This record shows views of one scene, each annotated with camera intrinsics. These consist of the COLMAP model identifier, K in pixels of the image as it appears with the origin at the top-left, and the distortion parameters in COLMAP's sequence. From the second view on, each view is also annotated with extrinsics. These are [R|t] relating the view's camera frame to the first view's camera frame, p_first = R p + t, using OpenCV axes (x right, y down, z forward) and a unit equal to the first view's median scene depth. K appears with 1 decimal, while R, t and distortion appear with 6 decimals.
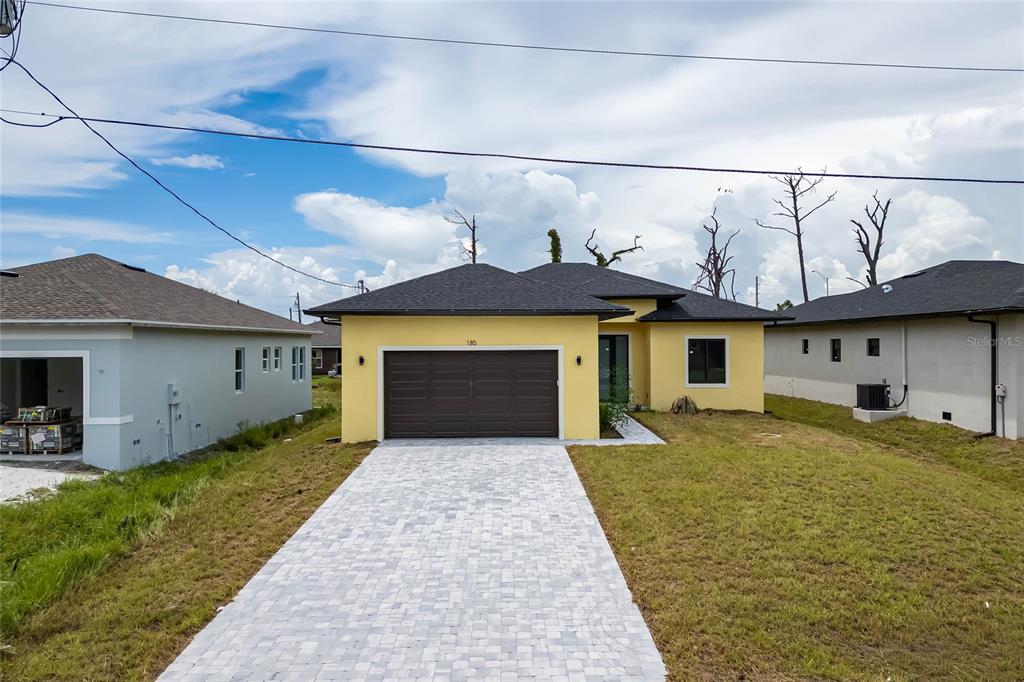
lens RADIAL K [[729.4, 0, 510.1], [0, 729.4, 335.8], [0, 0, 1]] dist [0.043347, -0.020722]
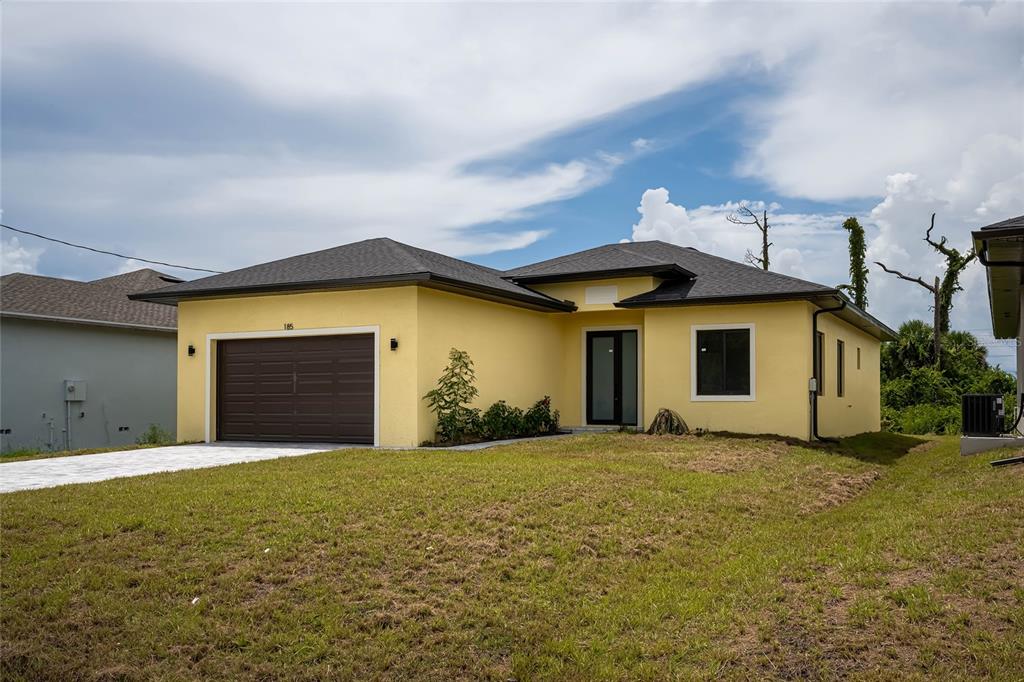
lens RADIAL K [[936.7, 0, 513.0], [0, 936.7, 343.8], [0, 0, 1]] dist [-0.020299, 0.000000]
pose [[0.875975, -0.024986, -0.481708, 0.516424], [-0.001987, 0.998462, -0.055404, 0.065968], [0.482352, 0.049490, 0.874578, 0.148164]]
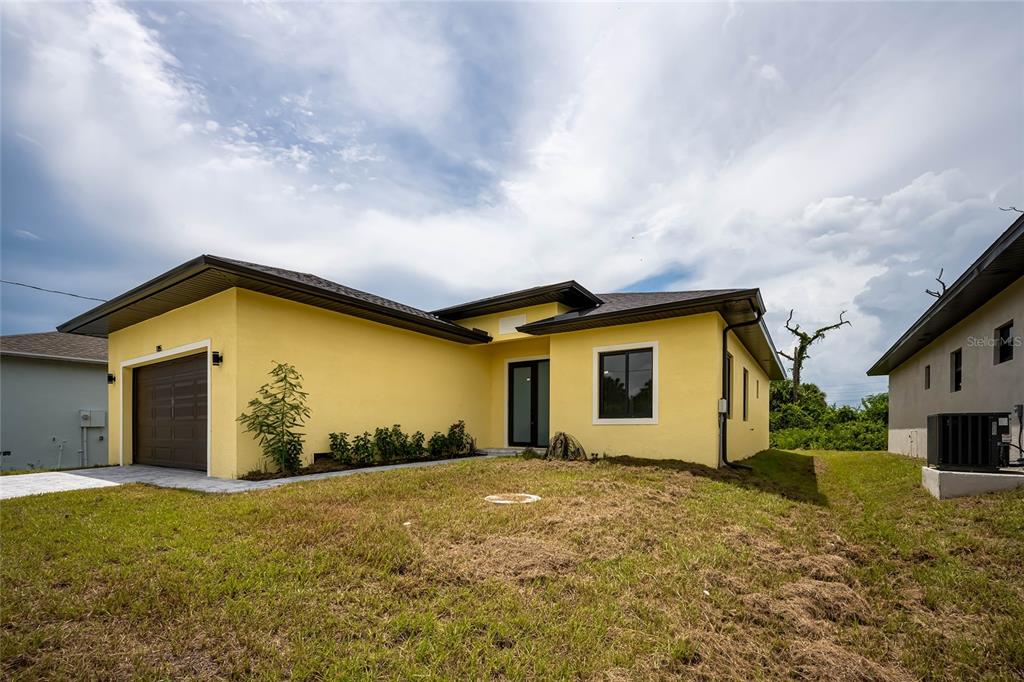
lens RADIAL K [[443.9, 0, 523.8], [0, 443.9, 420.5], [0, 0, 1]] dist [-0.006728, -0.000305]
pose [[0.829911, -0.007167, -0.557850, 0.414283], [0.001626, 0.999944, -0.010428, 0.071042], [0.557894, 0.007747, 0.829876, 0.623440]]
